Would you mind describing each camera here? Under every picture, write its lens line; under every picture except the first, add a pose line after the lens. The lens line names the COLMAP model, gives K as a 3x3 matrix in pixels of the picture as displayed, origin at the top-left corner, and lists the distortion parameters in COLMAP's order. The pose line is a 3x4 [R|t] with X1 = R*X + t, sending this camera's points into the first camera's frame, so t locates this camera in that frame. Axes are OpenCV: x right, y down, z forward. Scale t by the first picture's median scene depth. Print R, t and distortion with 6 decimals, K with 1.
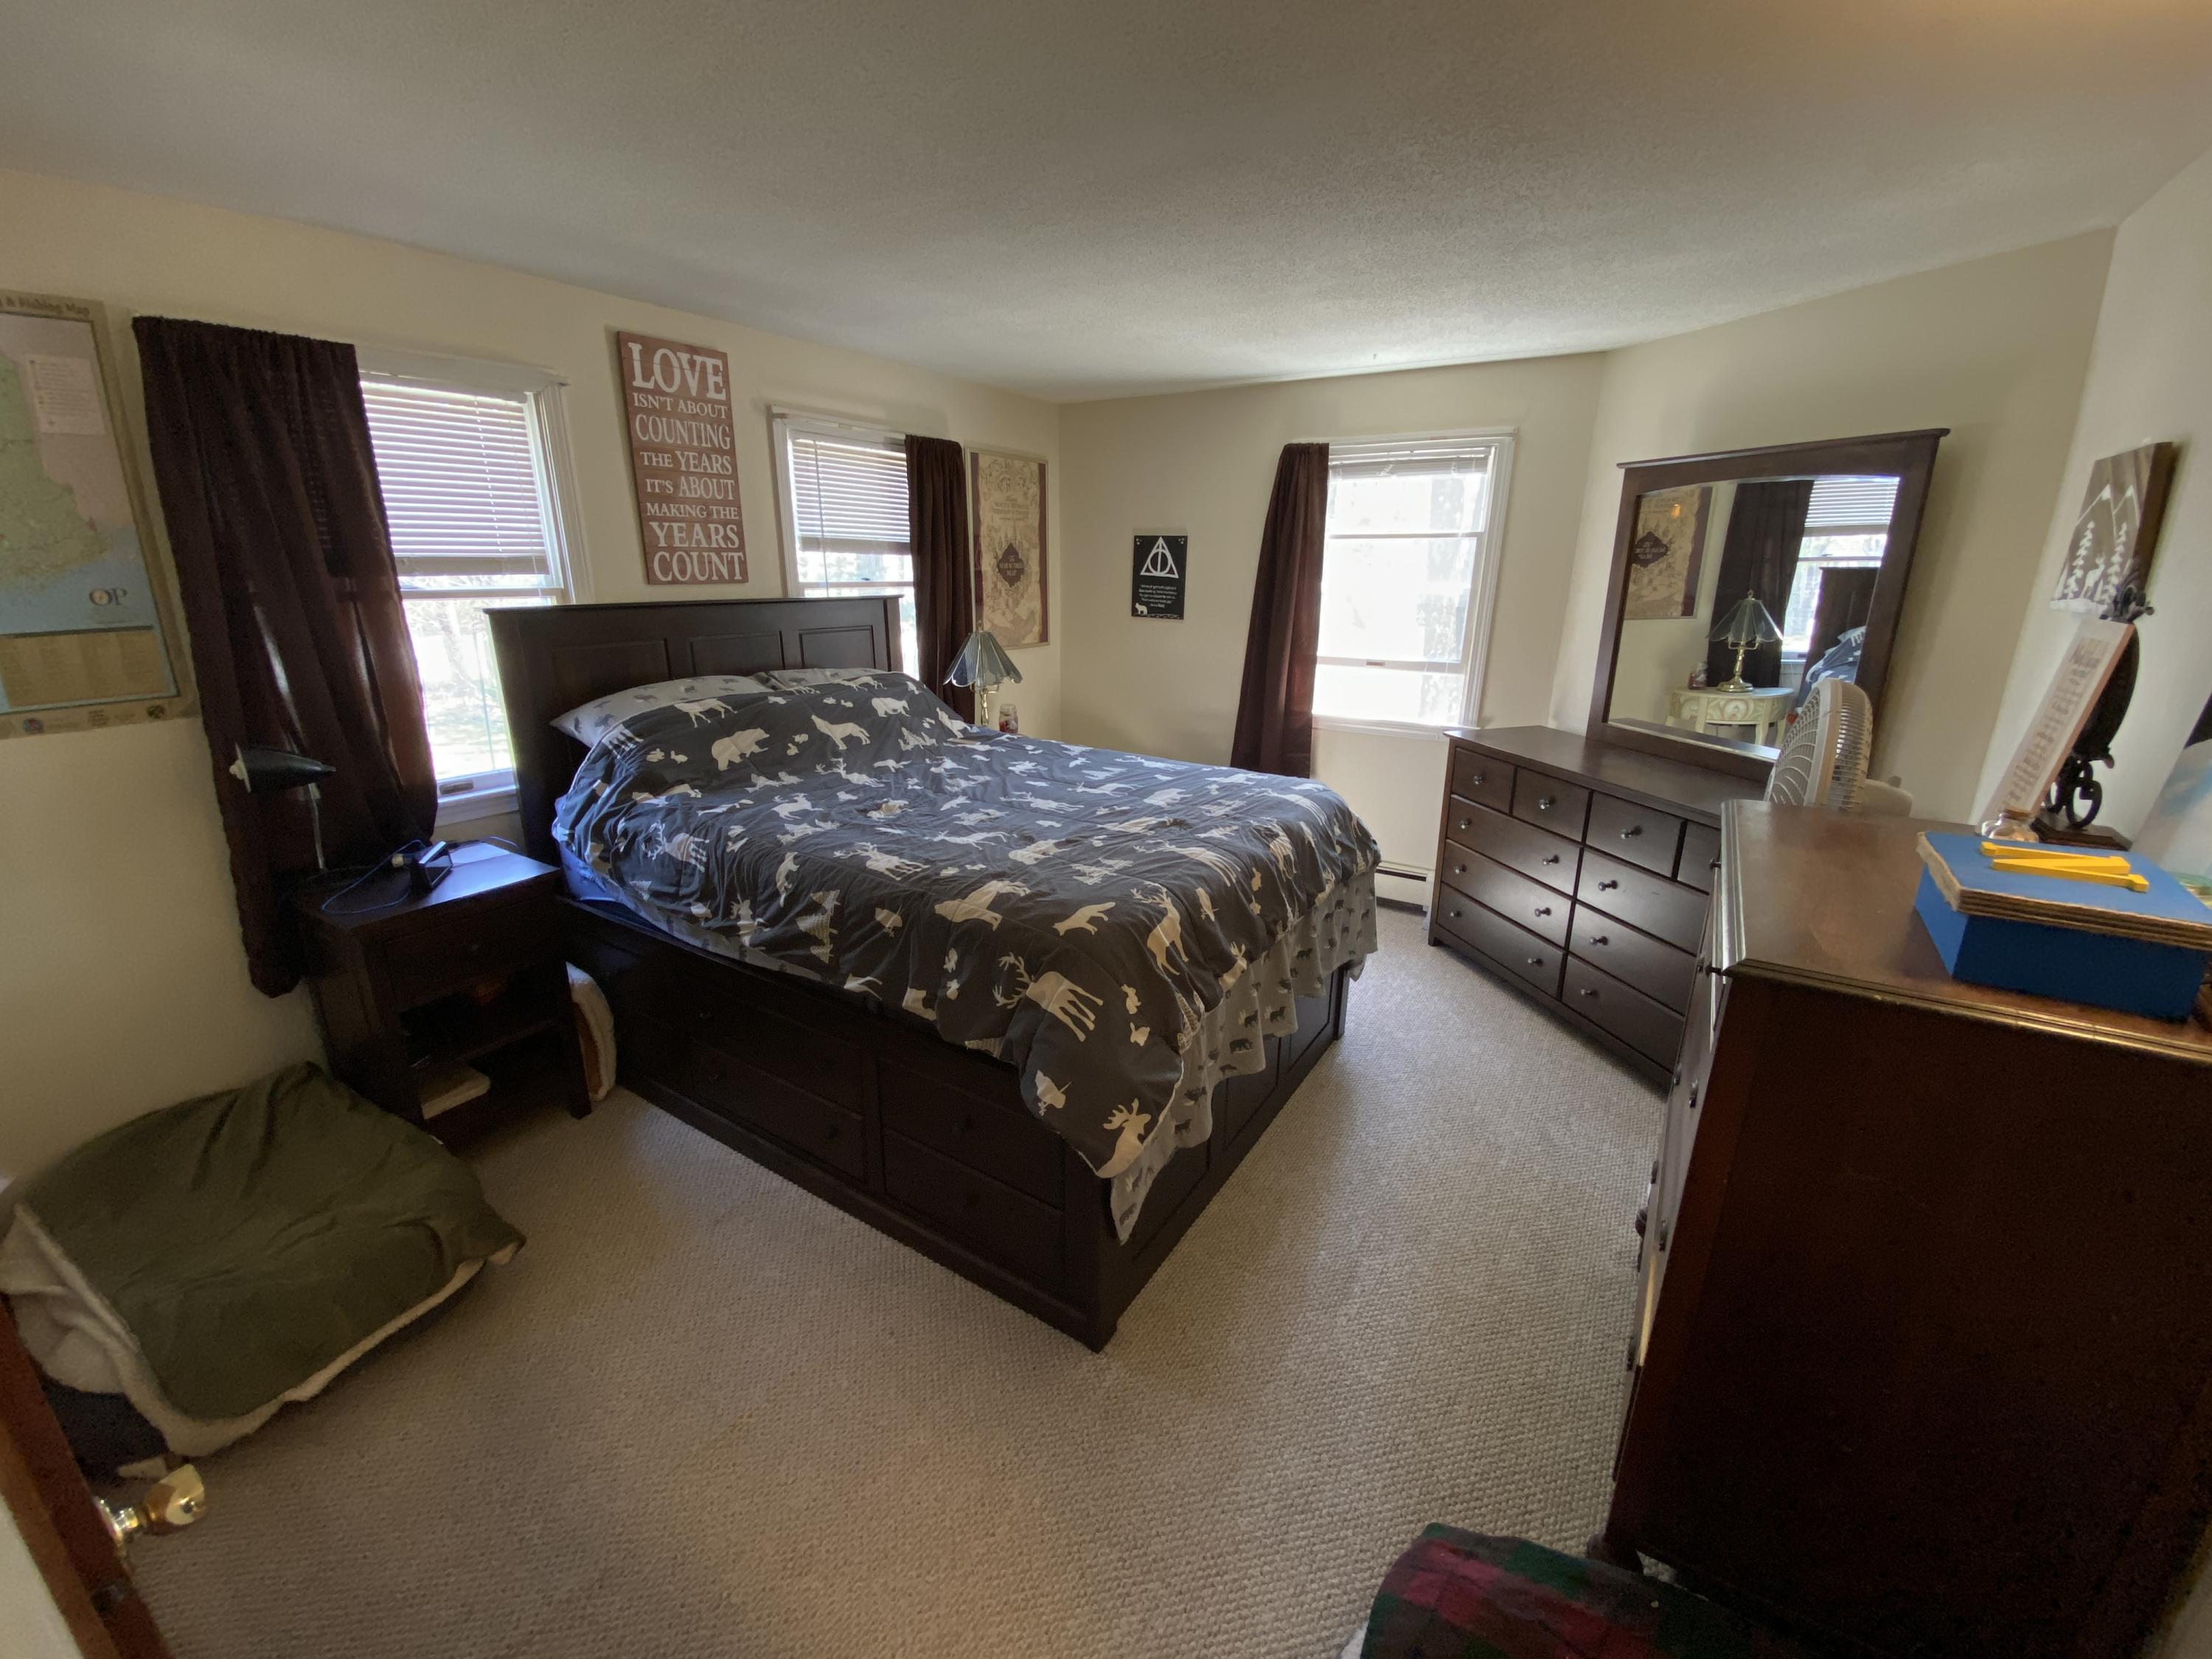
lens RADIAL K [[904.9, 0, 1105.6], [0, 904.9, 832.2], [0, 0, 1]] dist [0.032583, -0.028757]
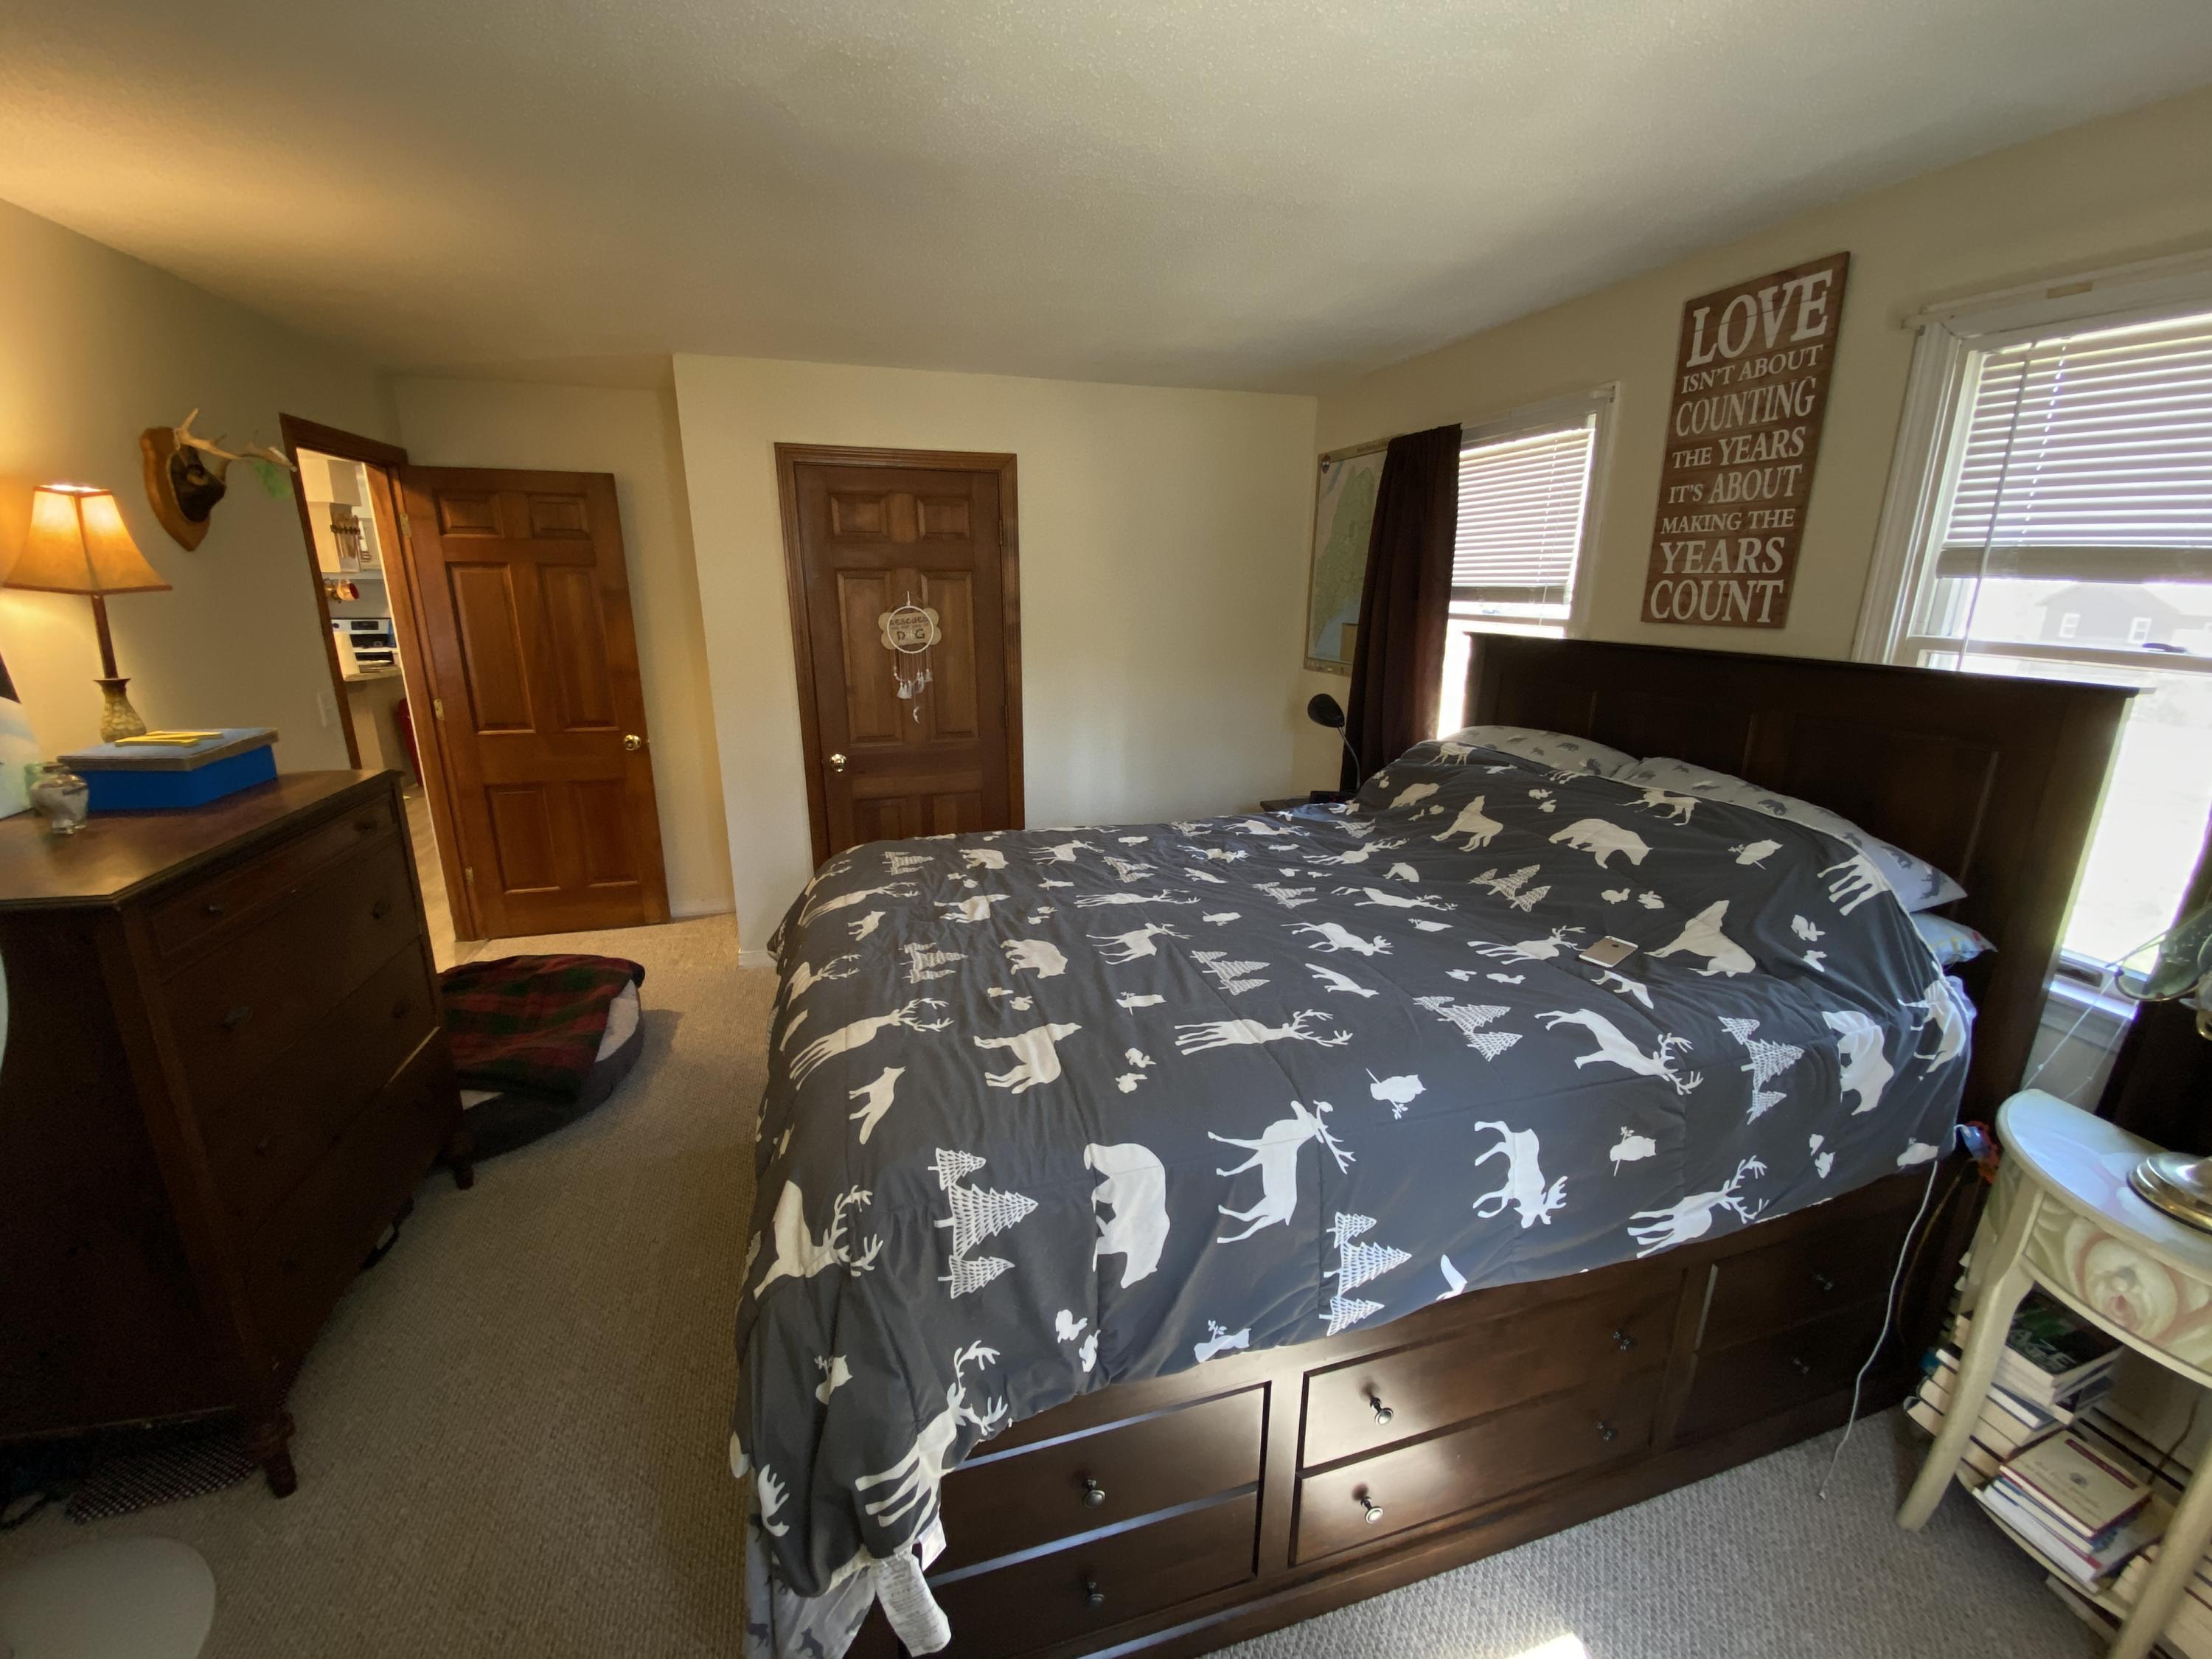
lens RADIAL K [[904.9, 0, 1105.6], [0, 904.9, 832.2], [0, 0, 1]] dist [0.032583, -0.028757]
pose [[-0.656868, 0.185845, -0.730744, 0.414857], [-0.233723, 0.871227, 0.431667, -0.343935], [0.716867, 0.454340, -0.528845, 1.162512]]
